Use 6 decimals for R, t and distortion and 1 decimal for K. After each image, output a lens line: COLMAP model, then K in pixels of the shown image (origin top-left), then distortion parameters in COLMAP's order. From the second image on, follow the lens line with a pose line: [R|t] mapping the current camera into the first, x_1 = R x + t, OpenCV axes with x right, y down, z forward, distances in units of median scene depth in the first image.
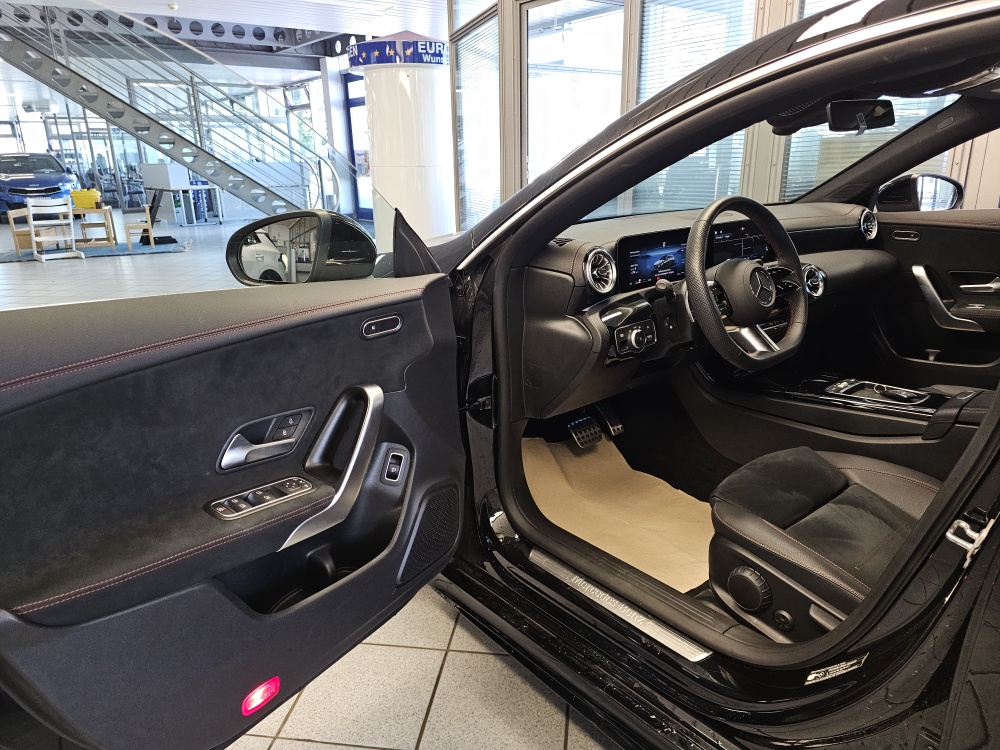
lens RADIAL K [[679.4, 0, 477.8], [0, 679.4, 376.6], [0, 0, 1]] dist [0.033671, -0.039115]
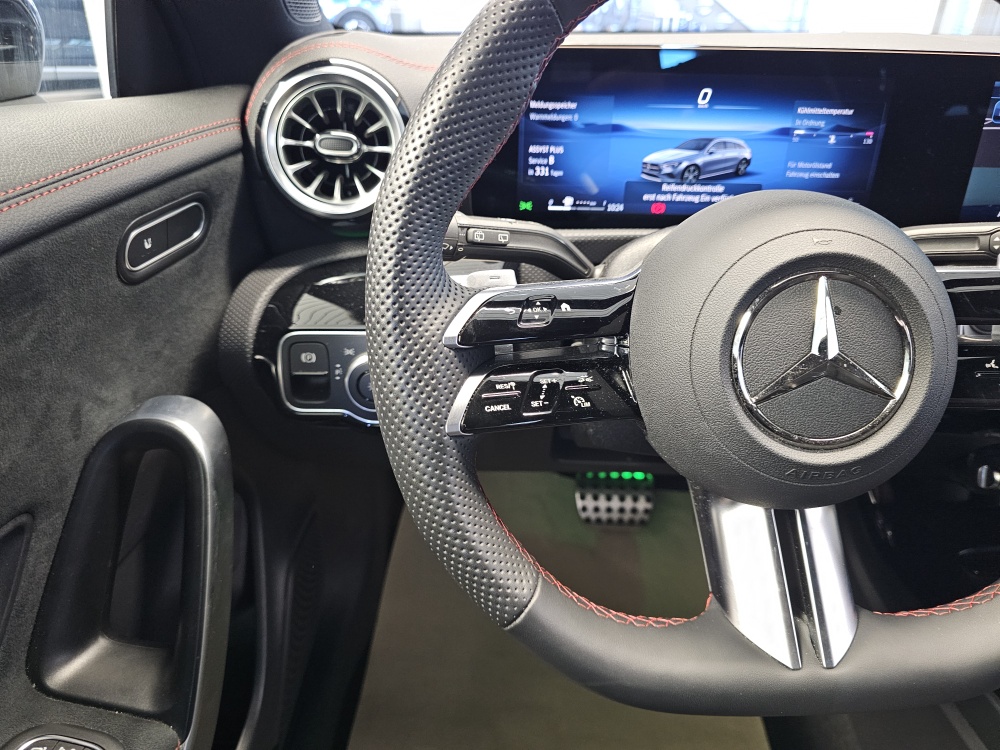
lens RADIAL K [[686.5, 0, 503.6], [0, 686.5, 365.6], [0, 0, 1]] dist [0.045655, -0.063134]
pose [[0.778331, 0.333101, -0.532207, 0.291093], [-0.228537, 0.939818, 0.253993, -0.102126], [0.584783, -0.076062, 0.807616, 0.507908]]
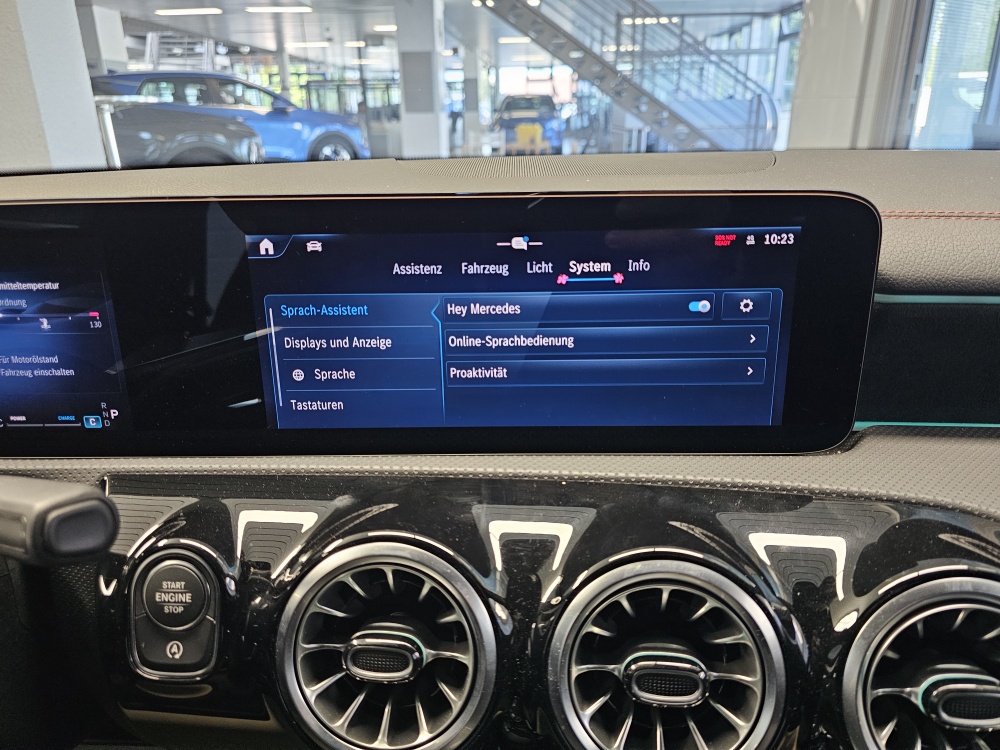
lens RADIAL K [[686.5, 0, 503.6], [0, 686.5, 365.6], [0, 0, 1]] dist [0.045655, -0.063134]
pose [[0.781932, 0.224765, -0.581432, 0.399584], [-0.192954, 0.974195, 0.117104, -0.165447], [0.592749, 0.020622, 0.805123, 0.688274]]
